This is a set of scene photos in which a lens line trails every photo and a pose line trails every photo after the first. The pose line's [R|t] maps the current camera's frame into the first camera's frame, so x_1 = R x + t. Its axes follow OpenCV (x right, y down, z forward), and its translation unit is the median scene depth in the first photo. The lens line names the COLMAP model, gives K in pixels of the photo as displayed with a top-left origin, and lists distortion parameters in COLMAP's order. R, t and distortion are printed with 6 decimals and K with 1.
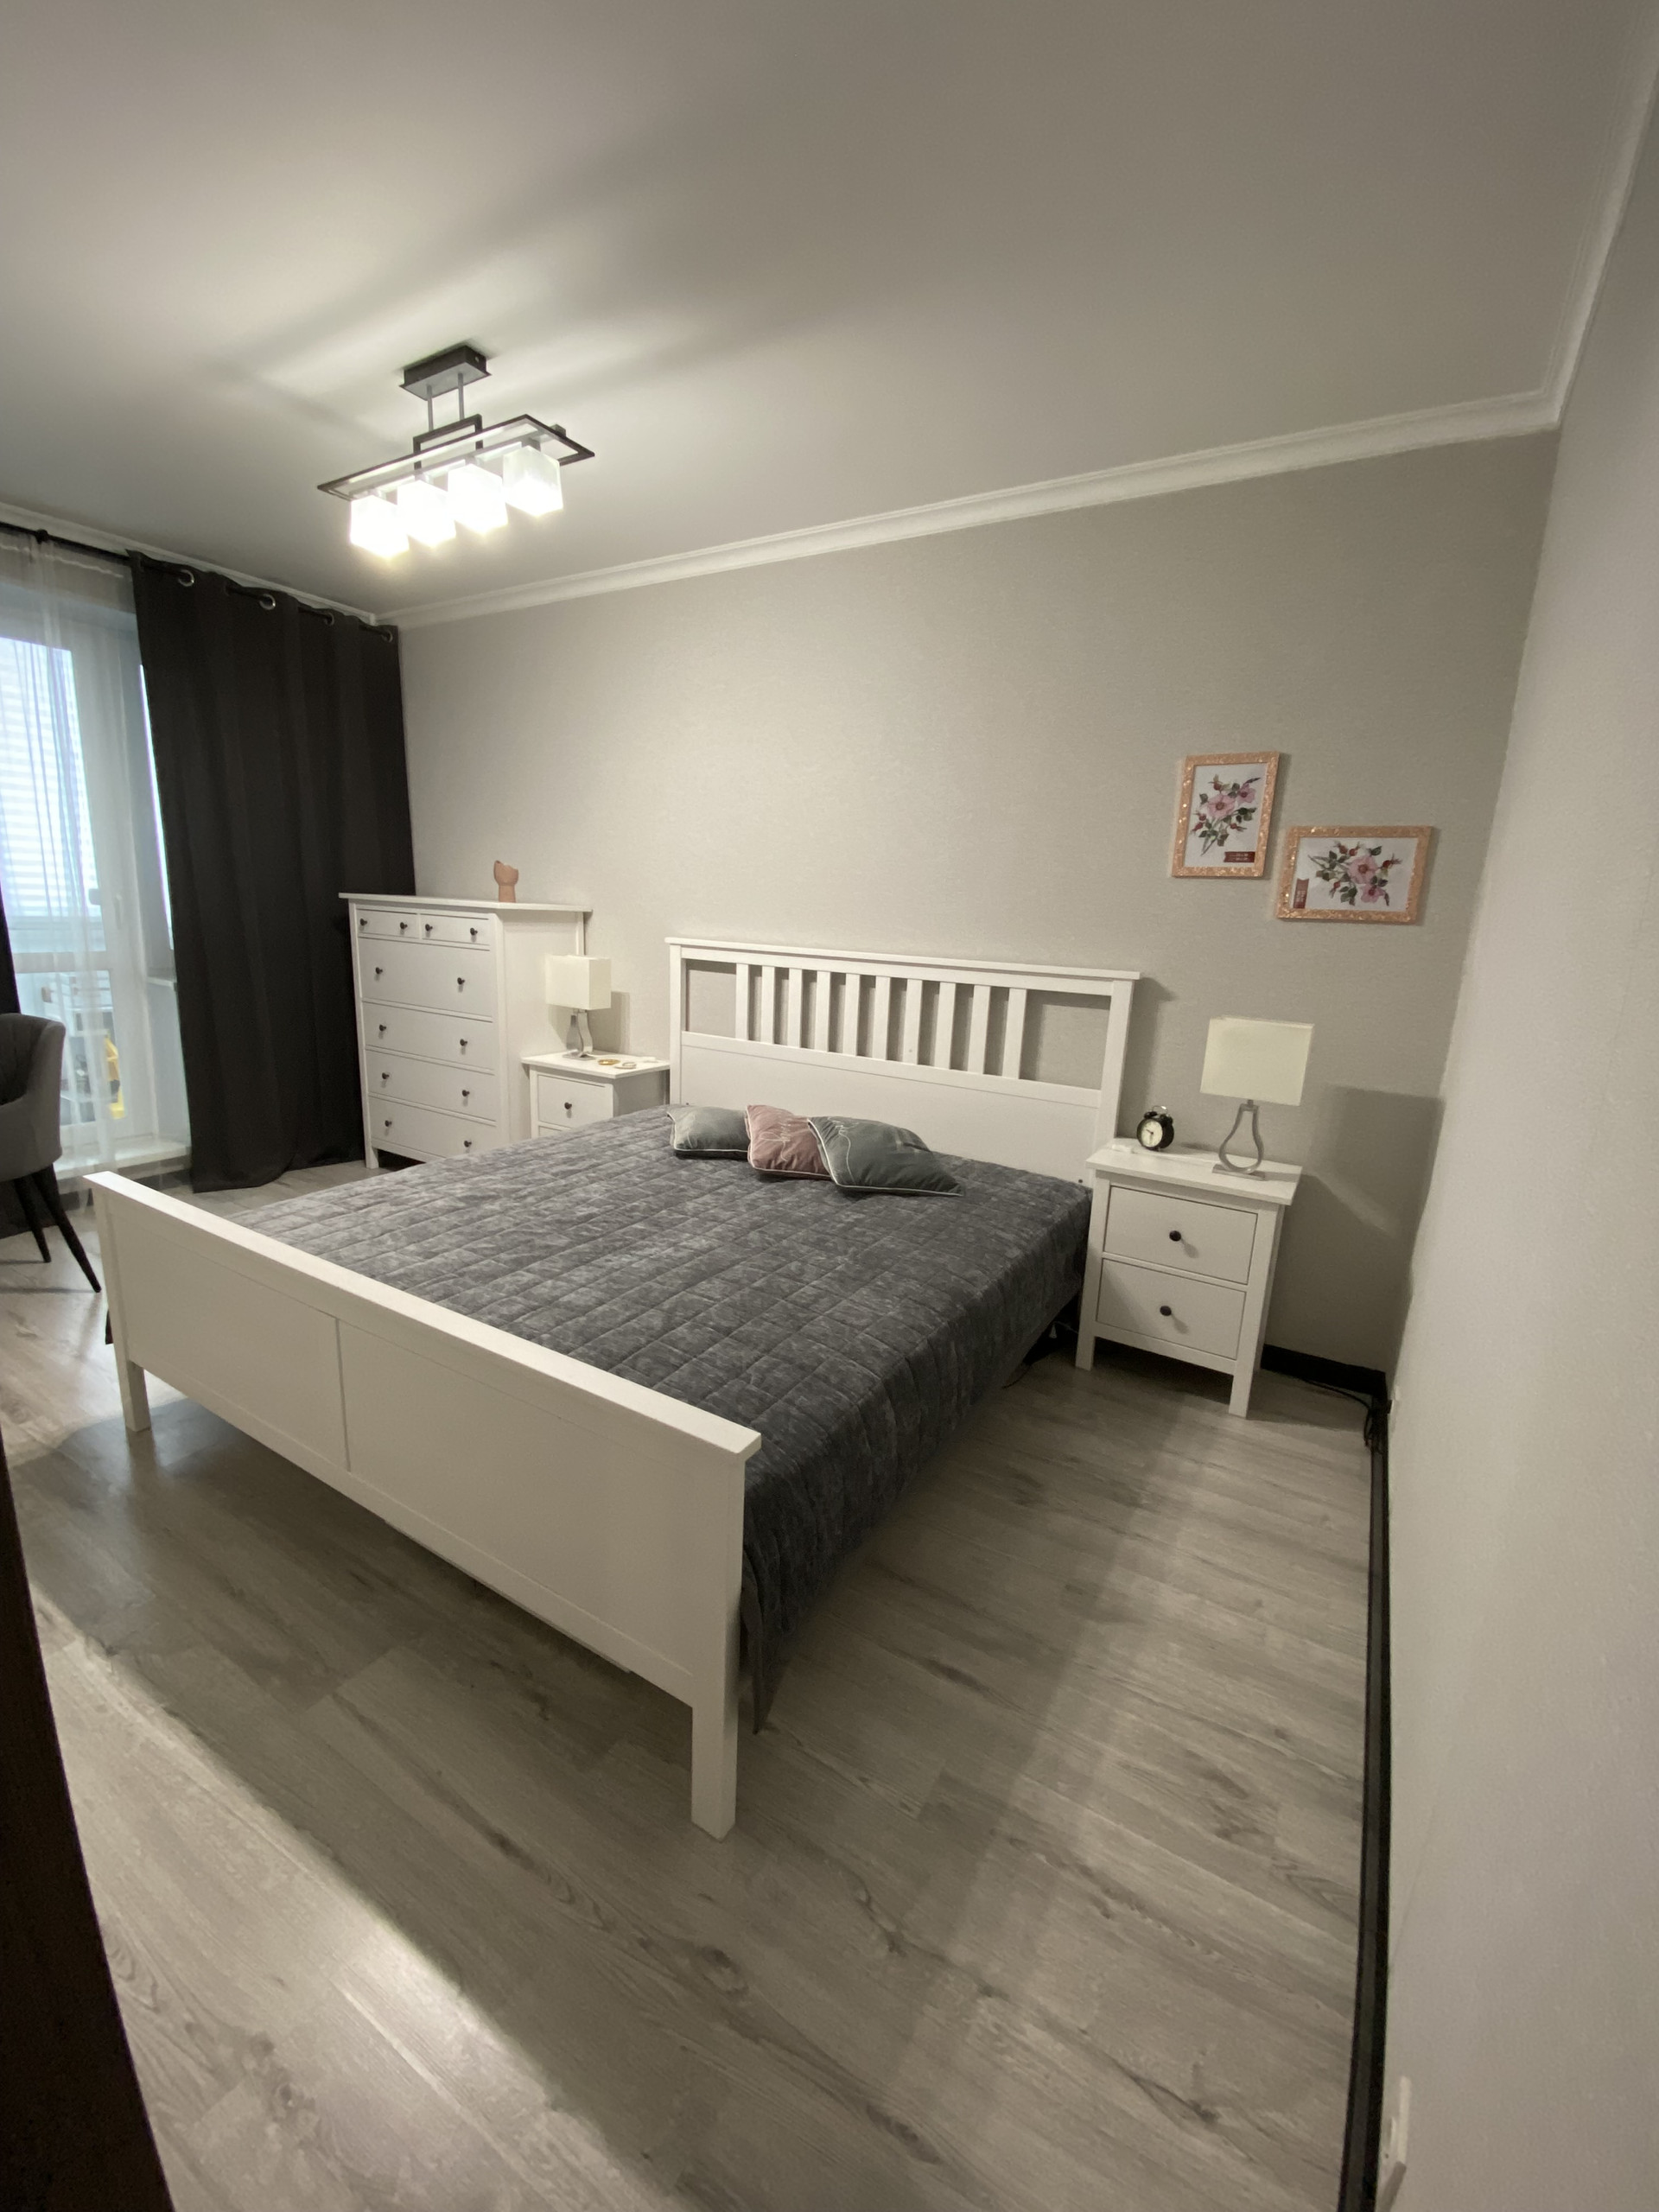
lens RADIAL K [[898.6, 0, 832.5], [0, 898.6, 1100.8], [0, 0, 1]] dist [0.019062, -0.019513]
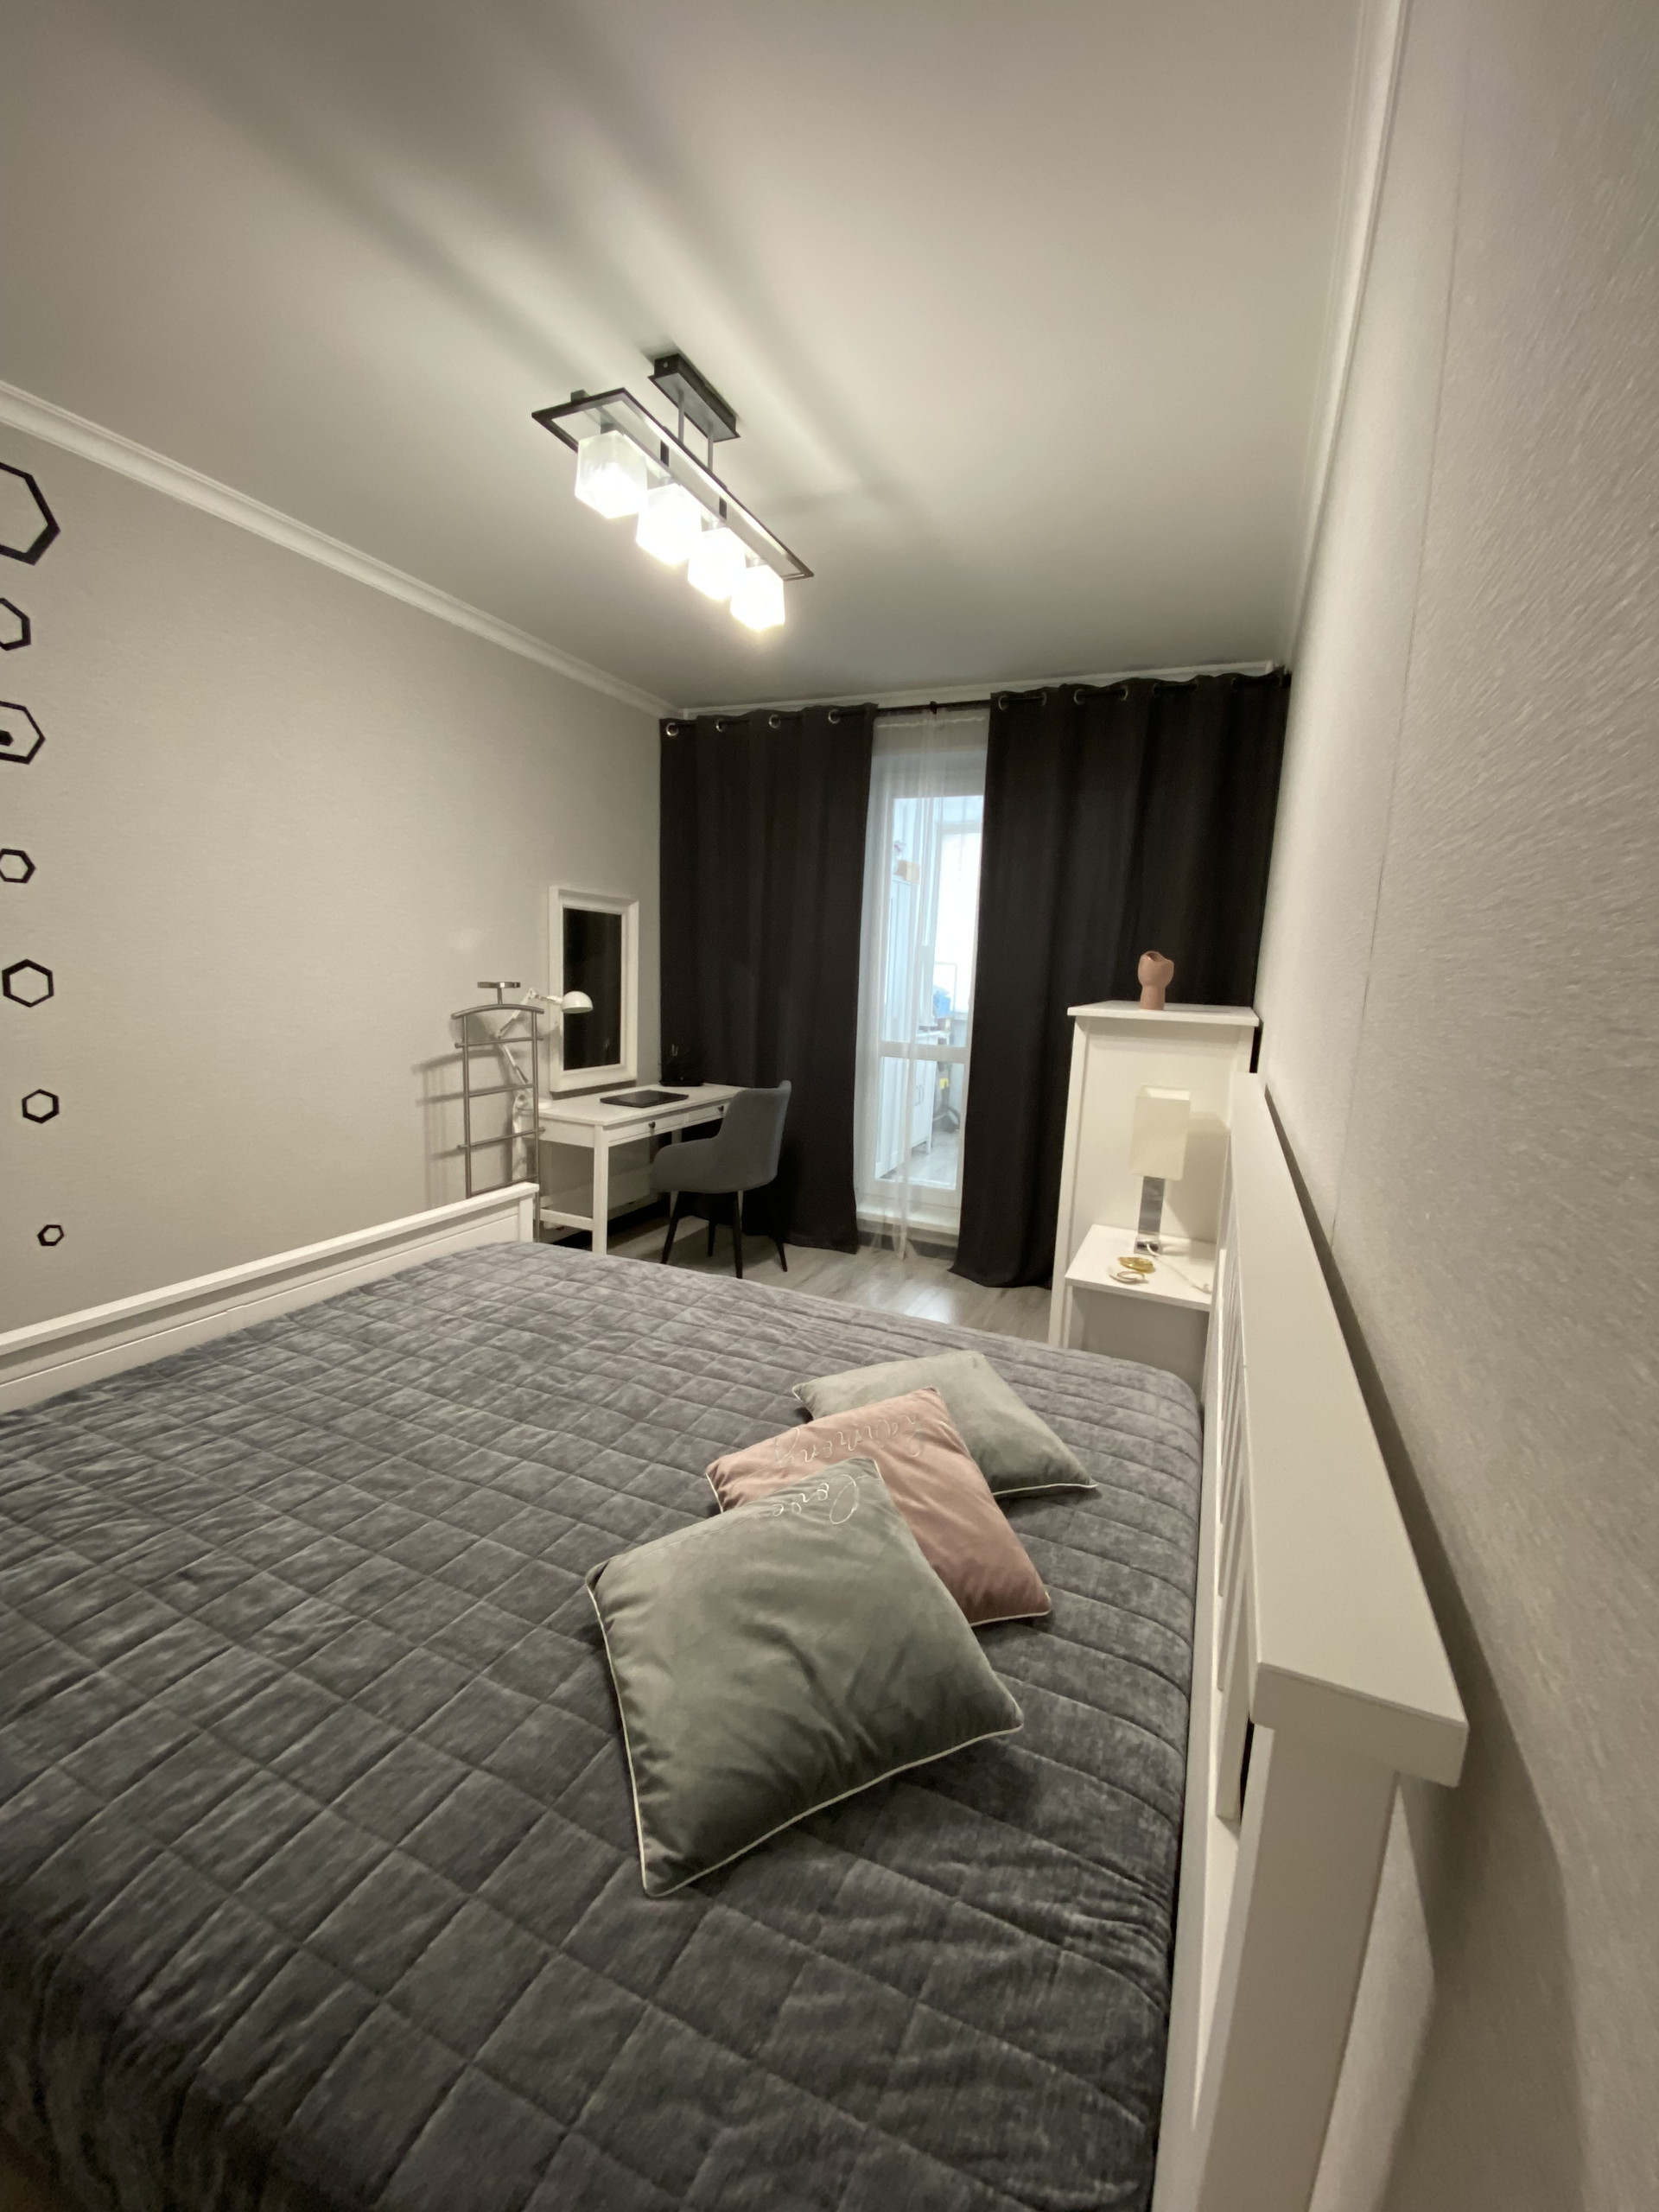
lens RADIAL K [[898.6, 0, 832.5], [0, 898.6, 1100.8], [0, 0, 1]] dist [0.019062, -0.019513]
pose [[0.120422, 0.110463, -0.986558, 0.351369], [-0.249937, 0.965151, 0.077558, -0.161237], [0.960745, 0.237237, 0.143835, 0.764952]]
